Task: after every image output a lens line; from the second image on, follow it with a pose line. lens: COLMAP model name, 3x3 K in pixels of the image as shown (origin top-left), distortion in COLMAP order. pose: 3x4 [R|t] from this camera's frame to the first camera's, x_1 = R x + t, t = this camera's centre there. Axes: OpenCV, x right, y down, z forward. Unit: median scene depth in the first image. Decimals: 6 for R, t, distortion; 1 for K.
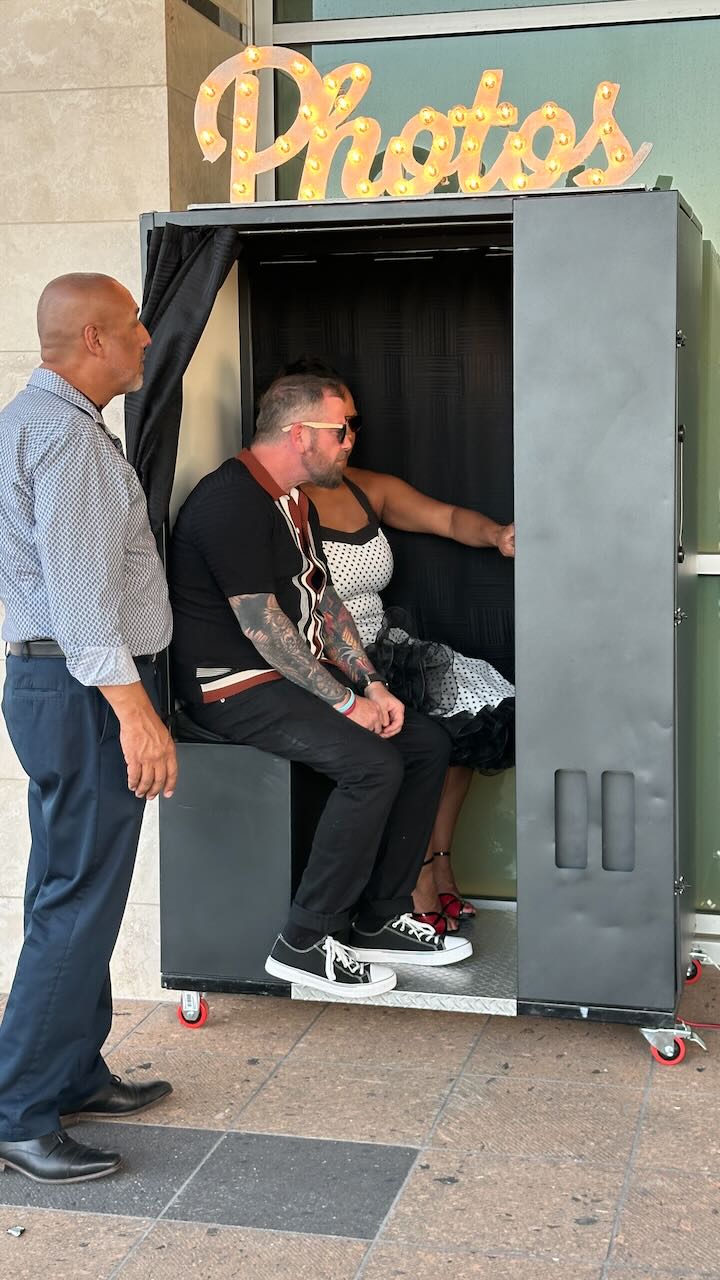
lens RADIAL K [[1856.6, 0, 358.9], [0, 1856.6, 639.0], [0, 0, 1]] dist [0.075353, 0.000000]
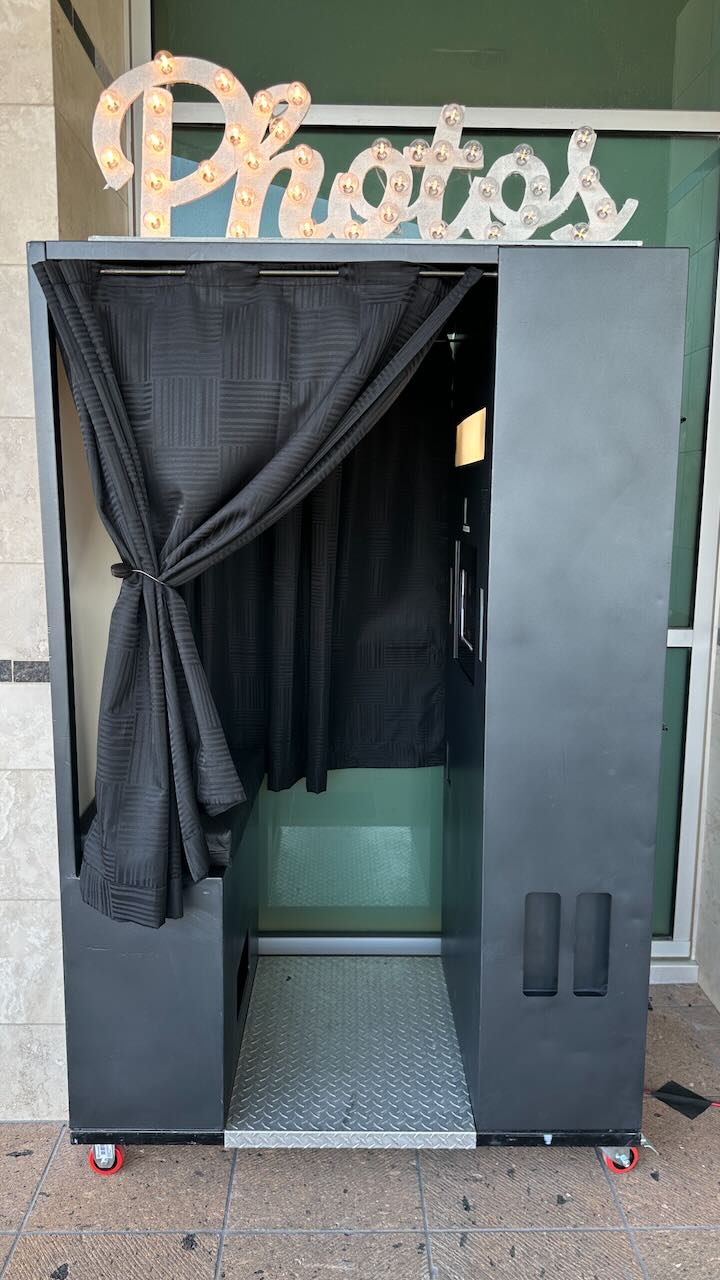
lens RADIAL K [[908.3, 0, 358.6], [0, 908.3, 644.1], [0, 0, 1]] dist [-0.000597, -0.001463]
pose [[0.964532, -0.017705, 0.263370, -0.086590], [0.005035, 0.998801, 0.048704, -0.071840], [-0.263917, -0.045651, 0.963465, 0.581041]]
